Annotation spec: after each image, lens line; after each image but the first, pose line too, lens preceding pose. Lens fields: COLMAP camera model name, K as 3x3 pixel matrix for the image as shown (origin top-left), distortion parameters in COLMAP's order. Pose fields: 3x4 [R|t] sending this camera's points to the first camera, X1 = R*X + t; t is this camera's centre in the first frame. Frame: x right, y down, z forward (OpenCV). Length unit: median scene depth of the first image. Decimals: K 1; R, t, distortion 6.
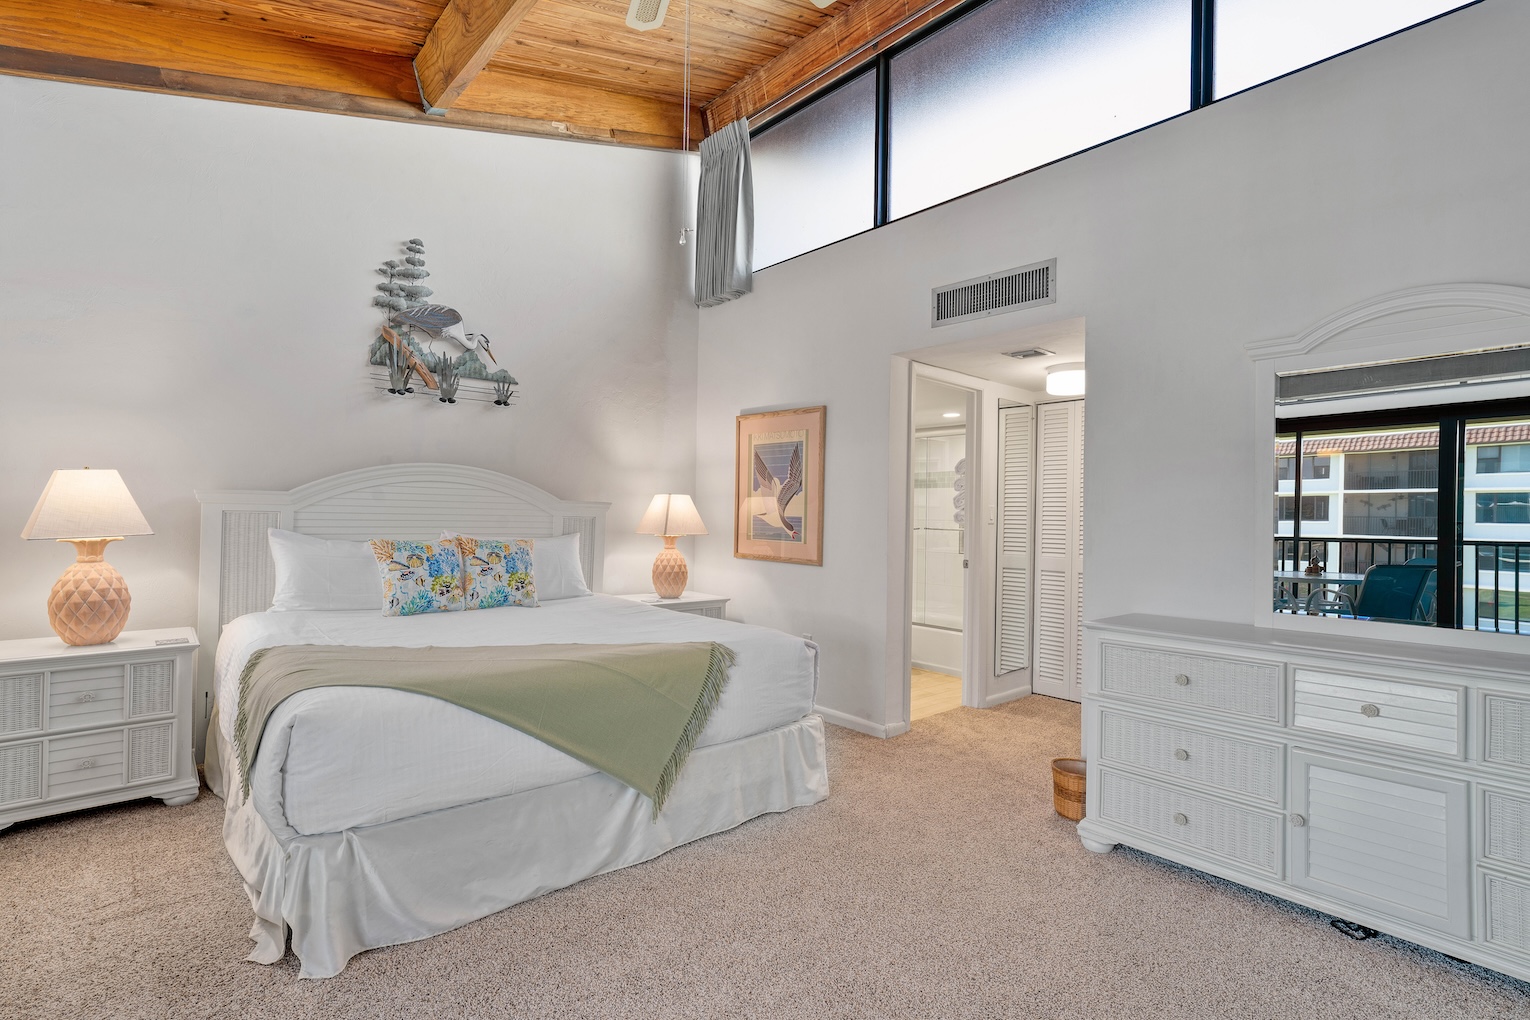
lens RADIAL K [[688.0, 0, 757.1], [0, 688.0, 513.9], [0, 0, 1]] dist [0.000377, -0.000048]
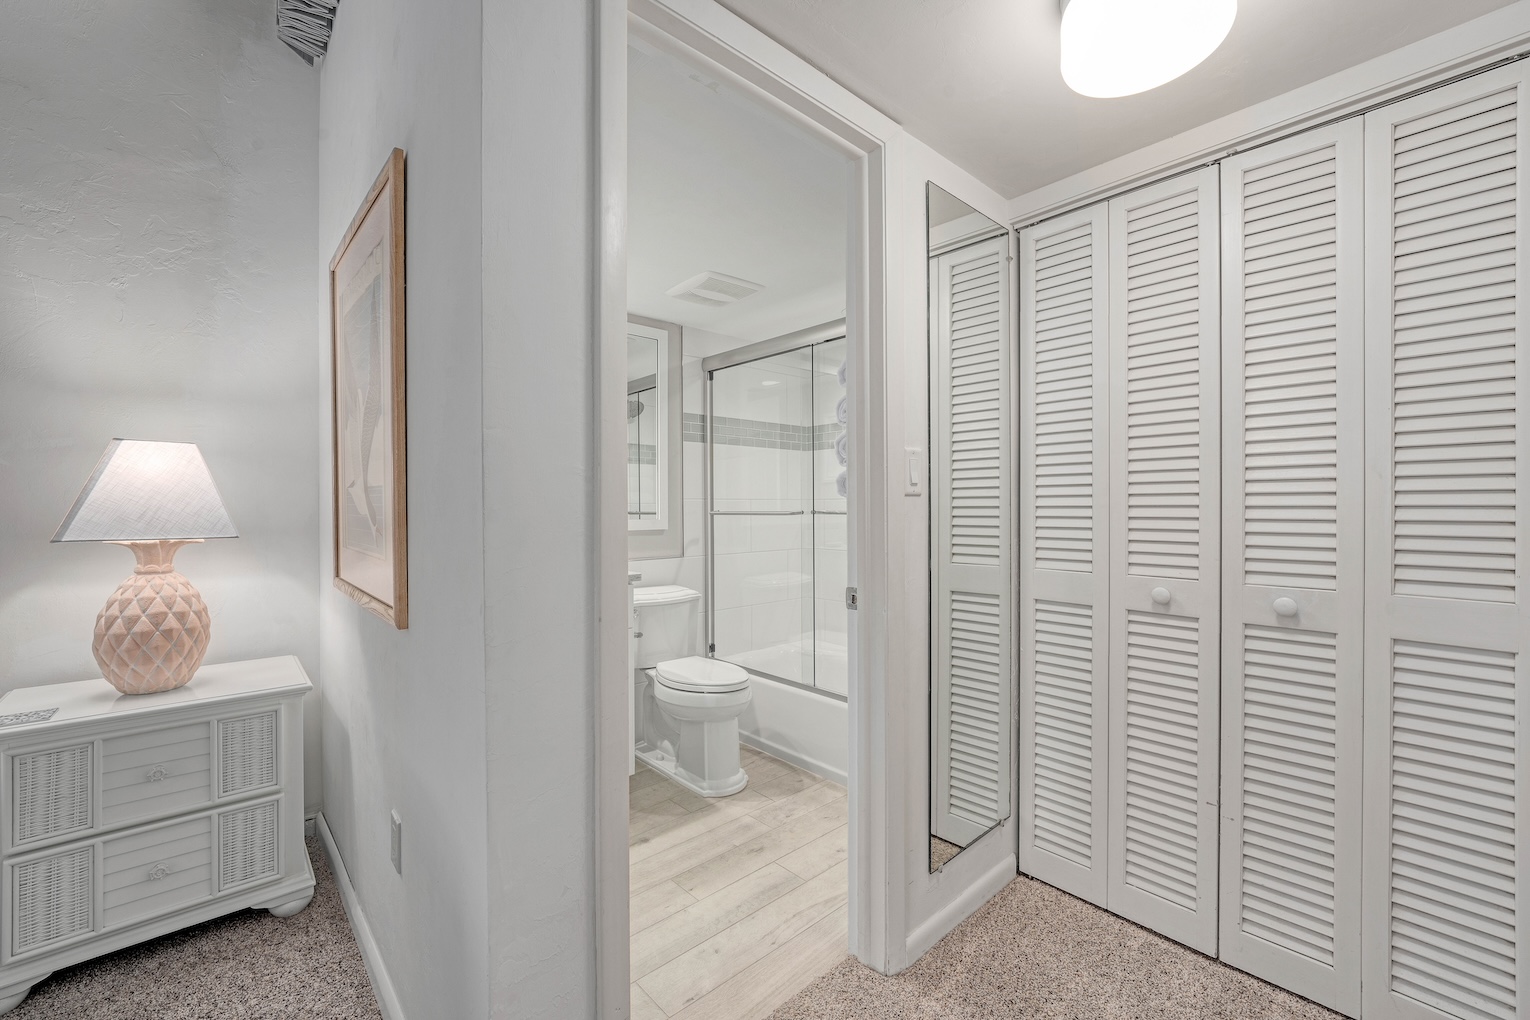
lens RADIAL K [[605.8, 0, 787.1], [0, 605.8, 513.2], [0, 0, 1]] dist [-0.006454, 0.000238]
pose [[0.998723, -0.022693, 0.045144, 0.279068], [0.021838, 0.999575, 0.019330, 0.018526], [-0.045564, -0.018320, 0.998793, 0.726550]]
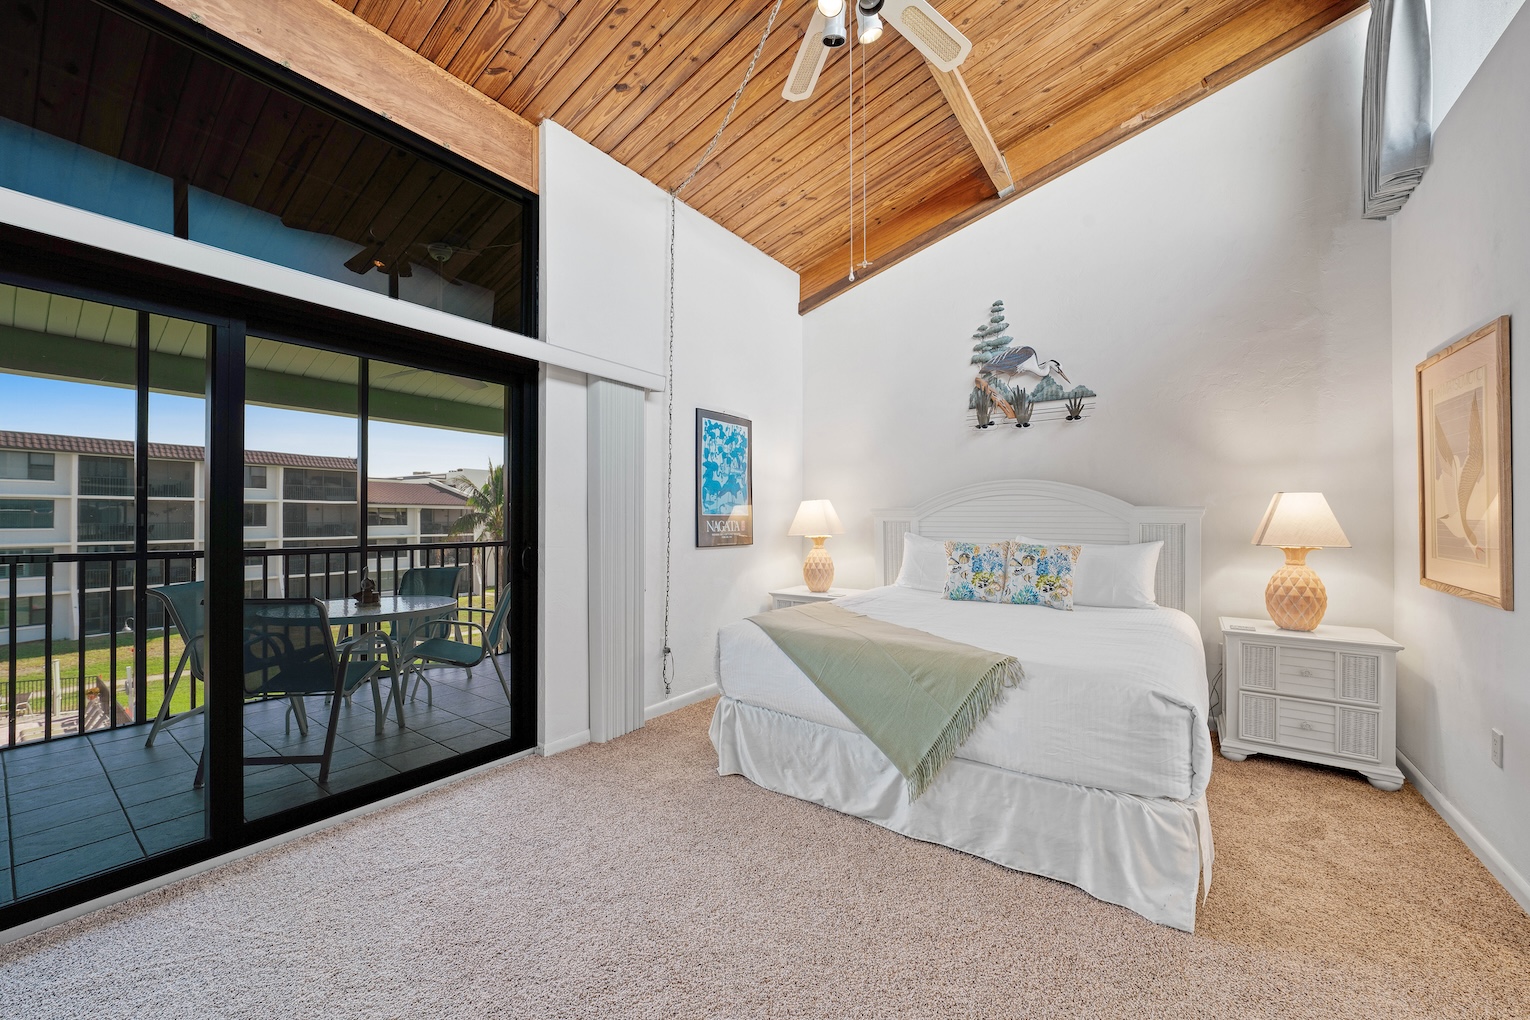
lens RADIAL K [[588.0, 0, 758.3], [0, 588.0, 510.8], [0, 0, 1]] dist [-0.009841, 0.000259]
pose [[0.234254, -0.027202, -0.971795, 0.417199], [0.008618, 0.999627, -0.025904, 0.003674], [0.972137, -0.002307, 0.234401, 0.323951]]
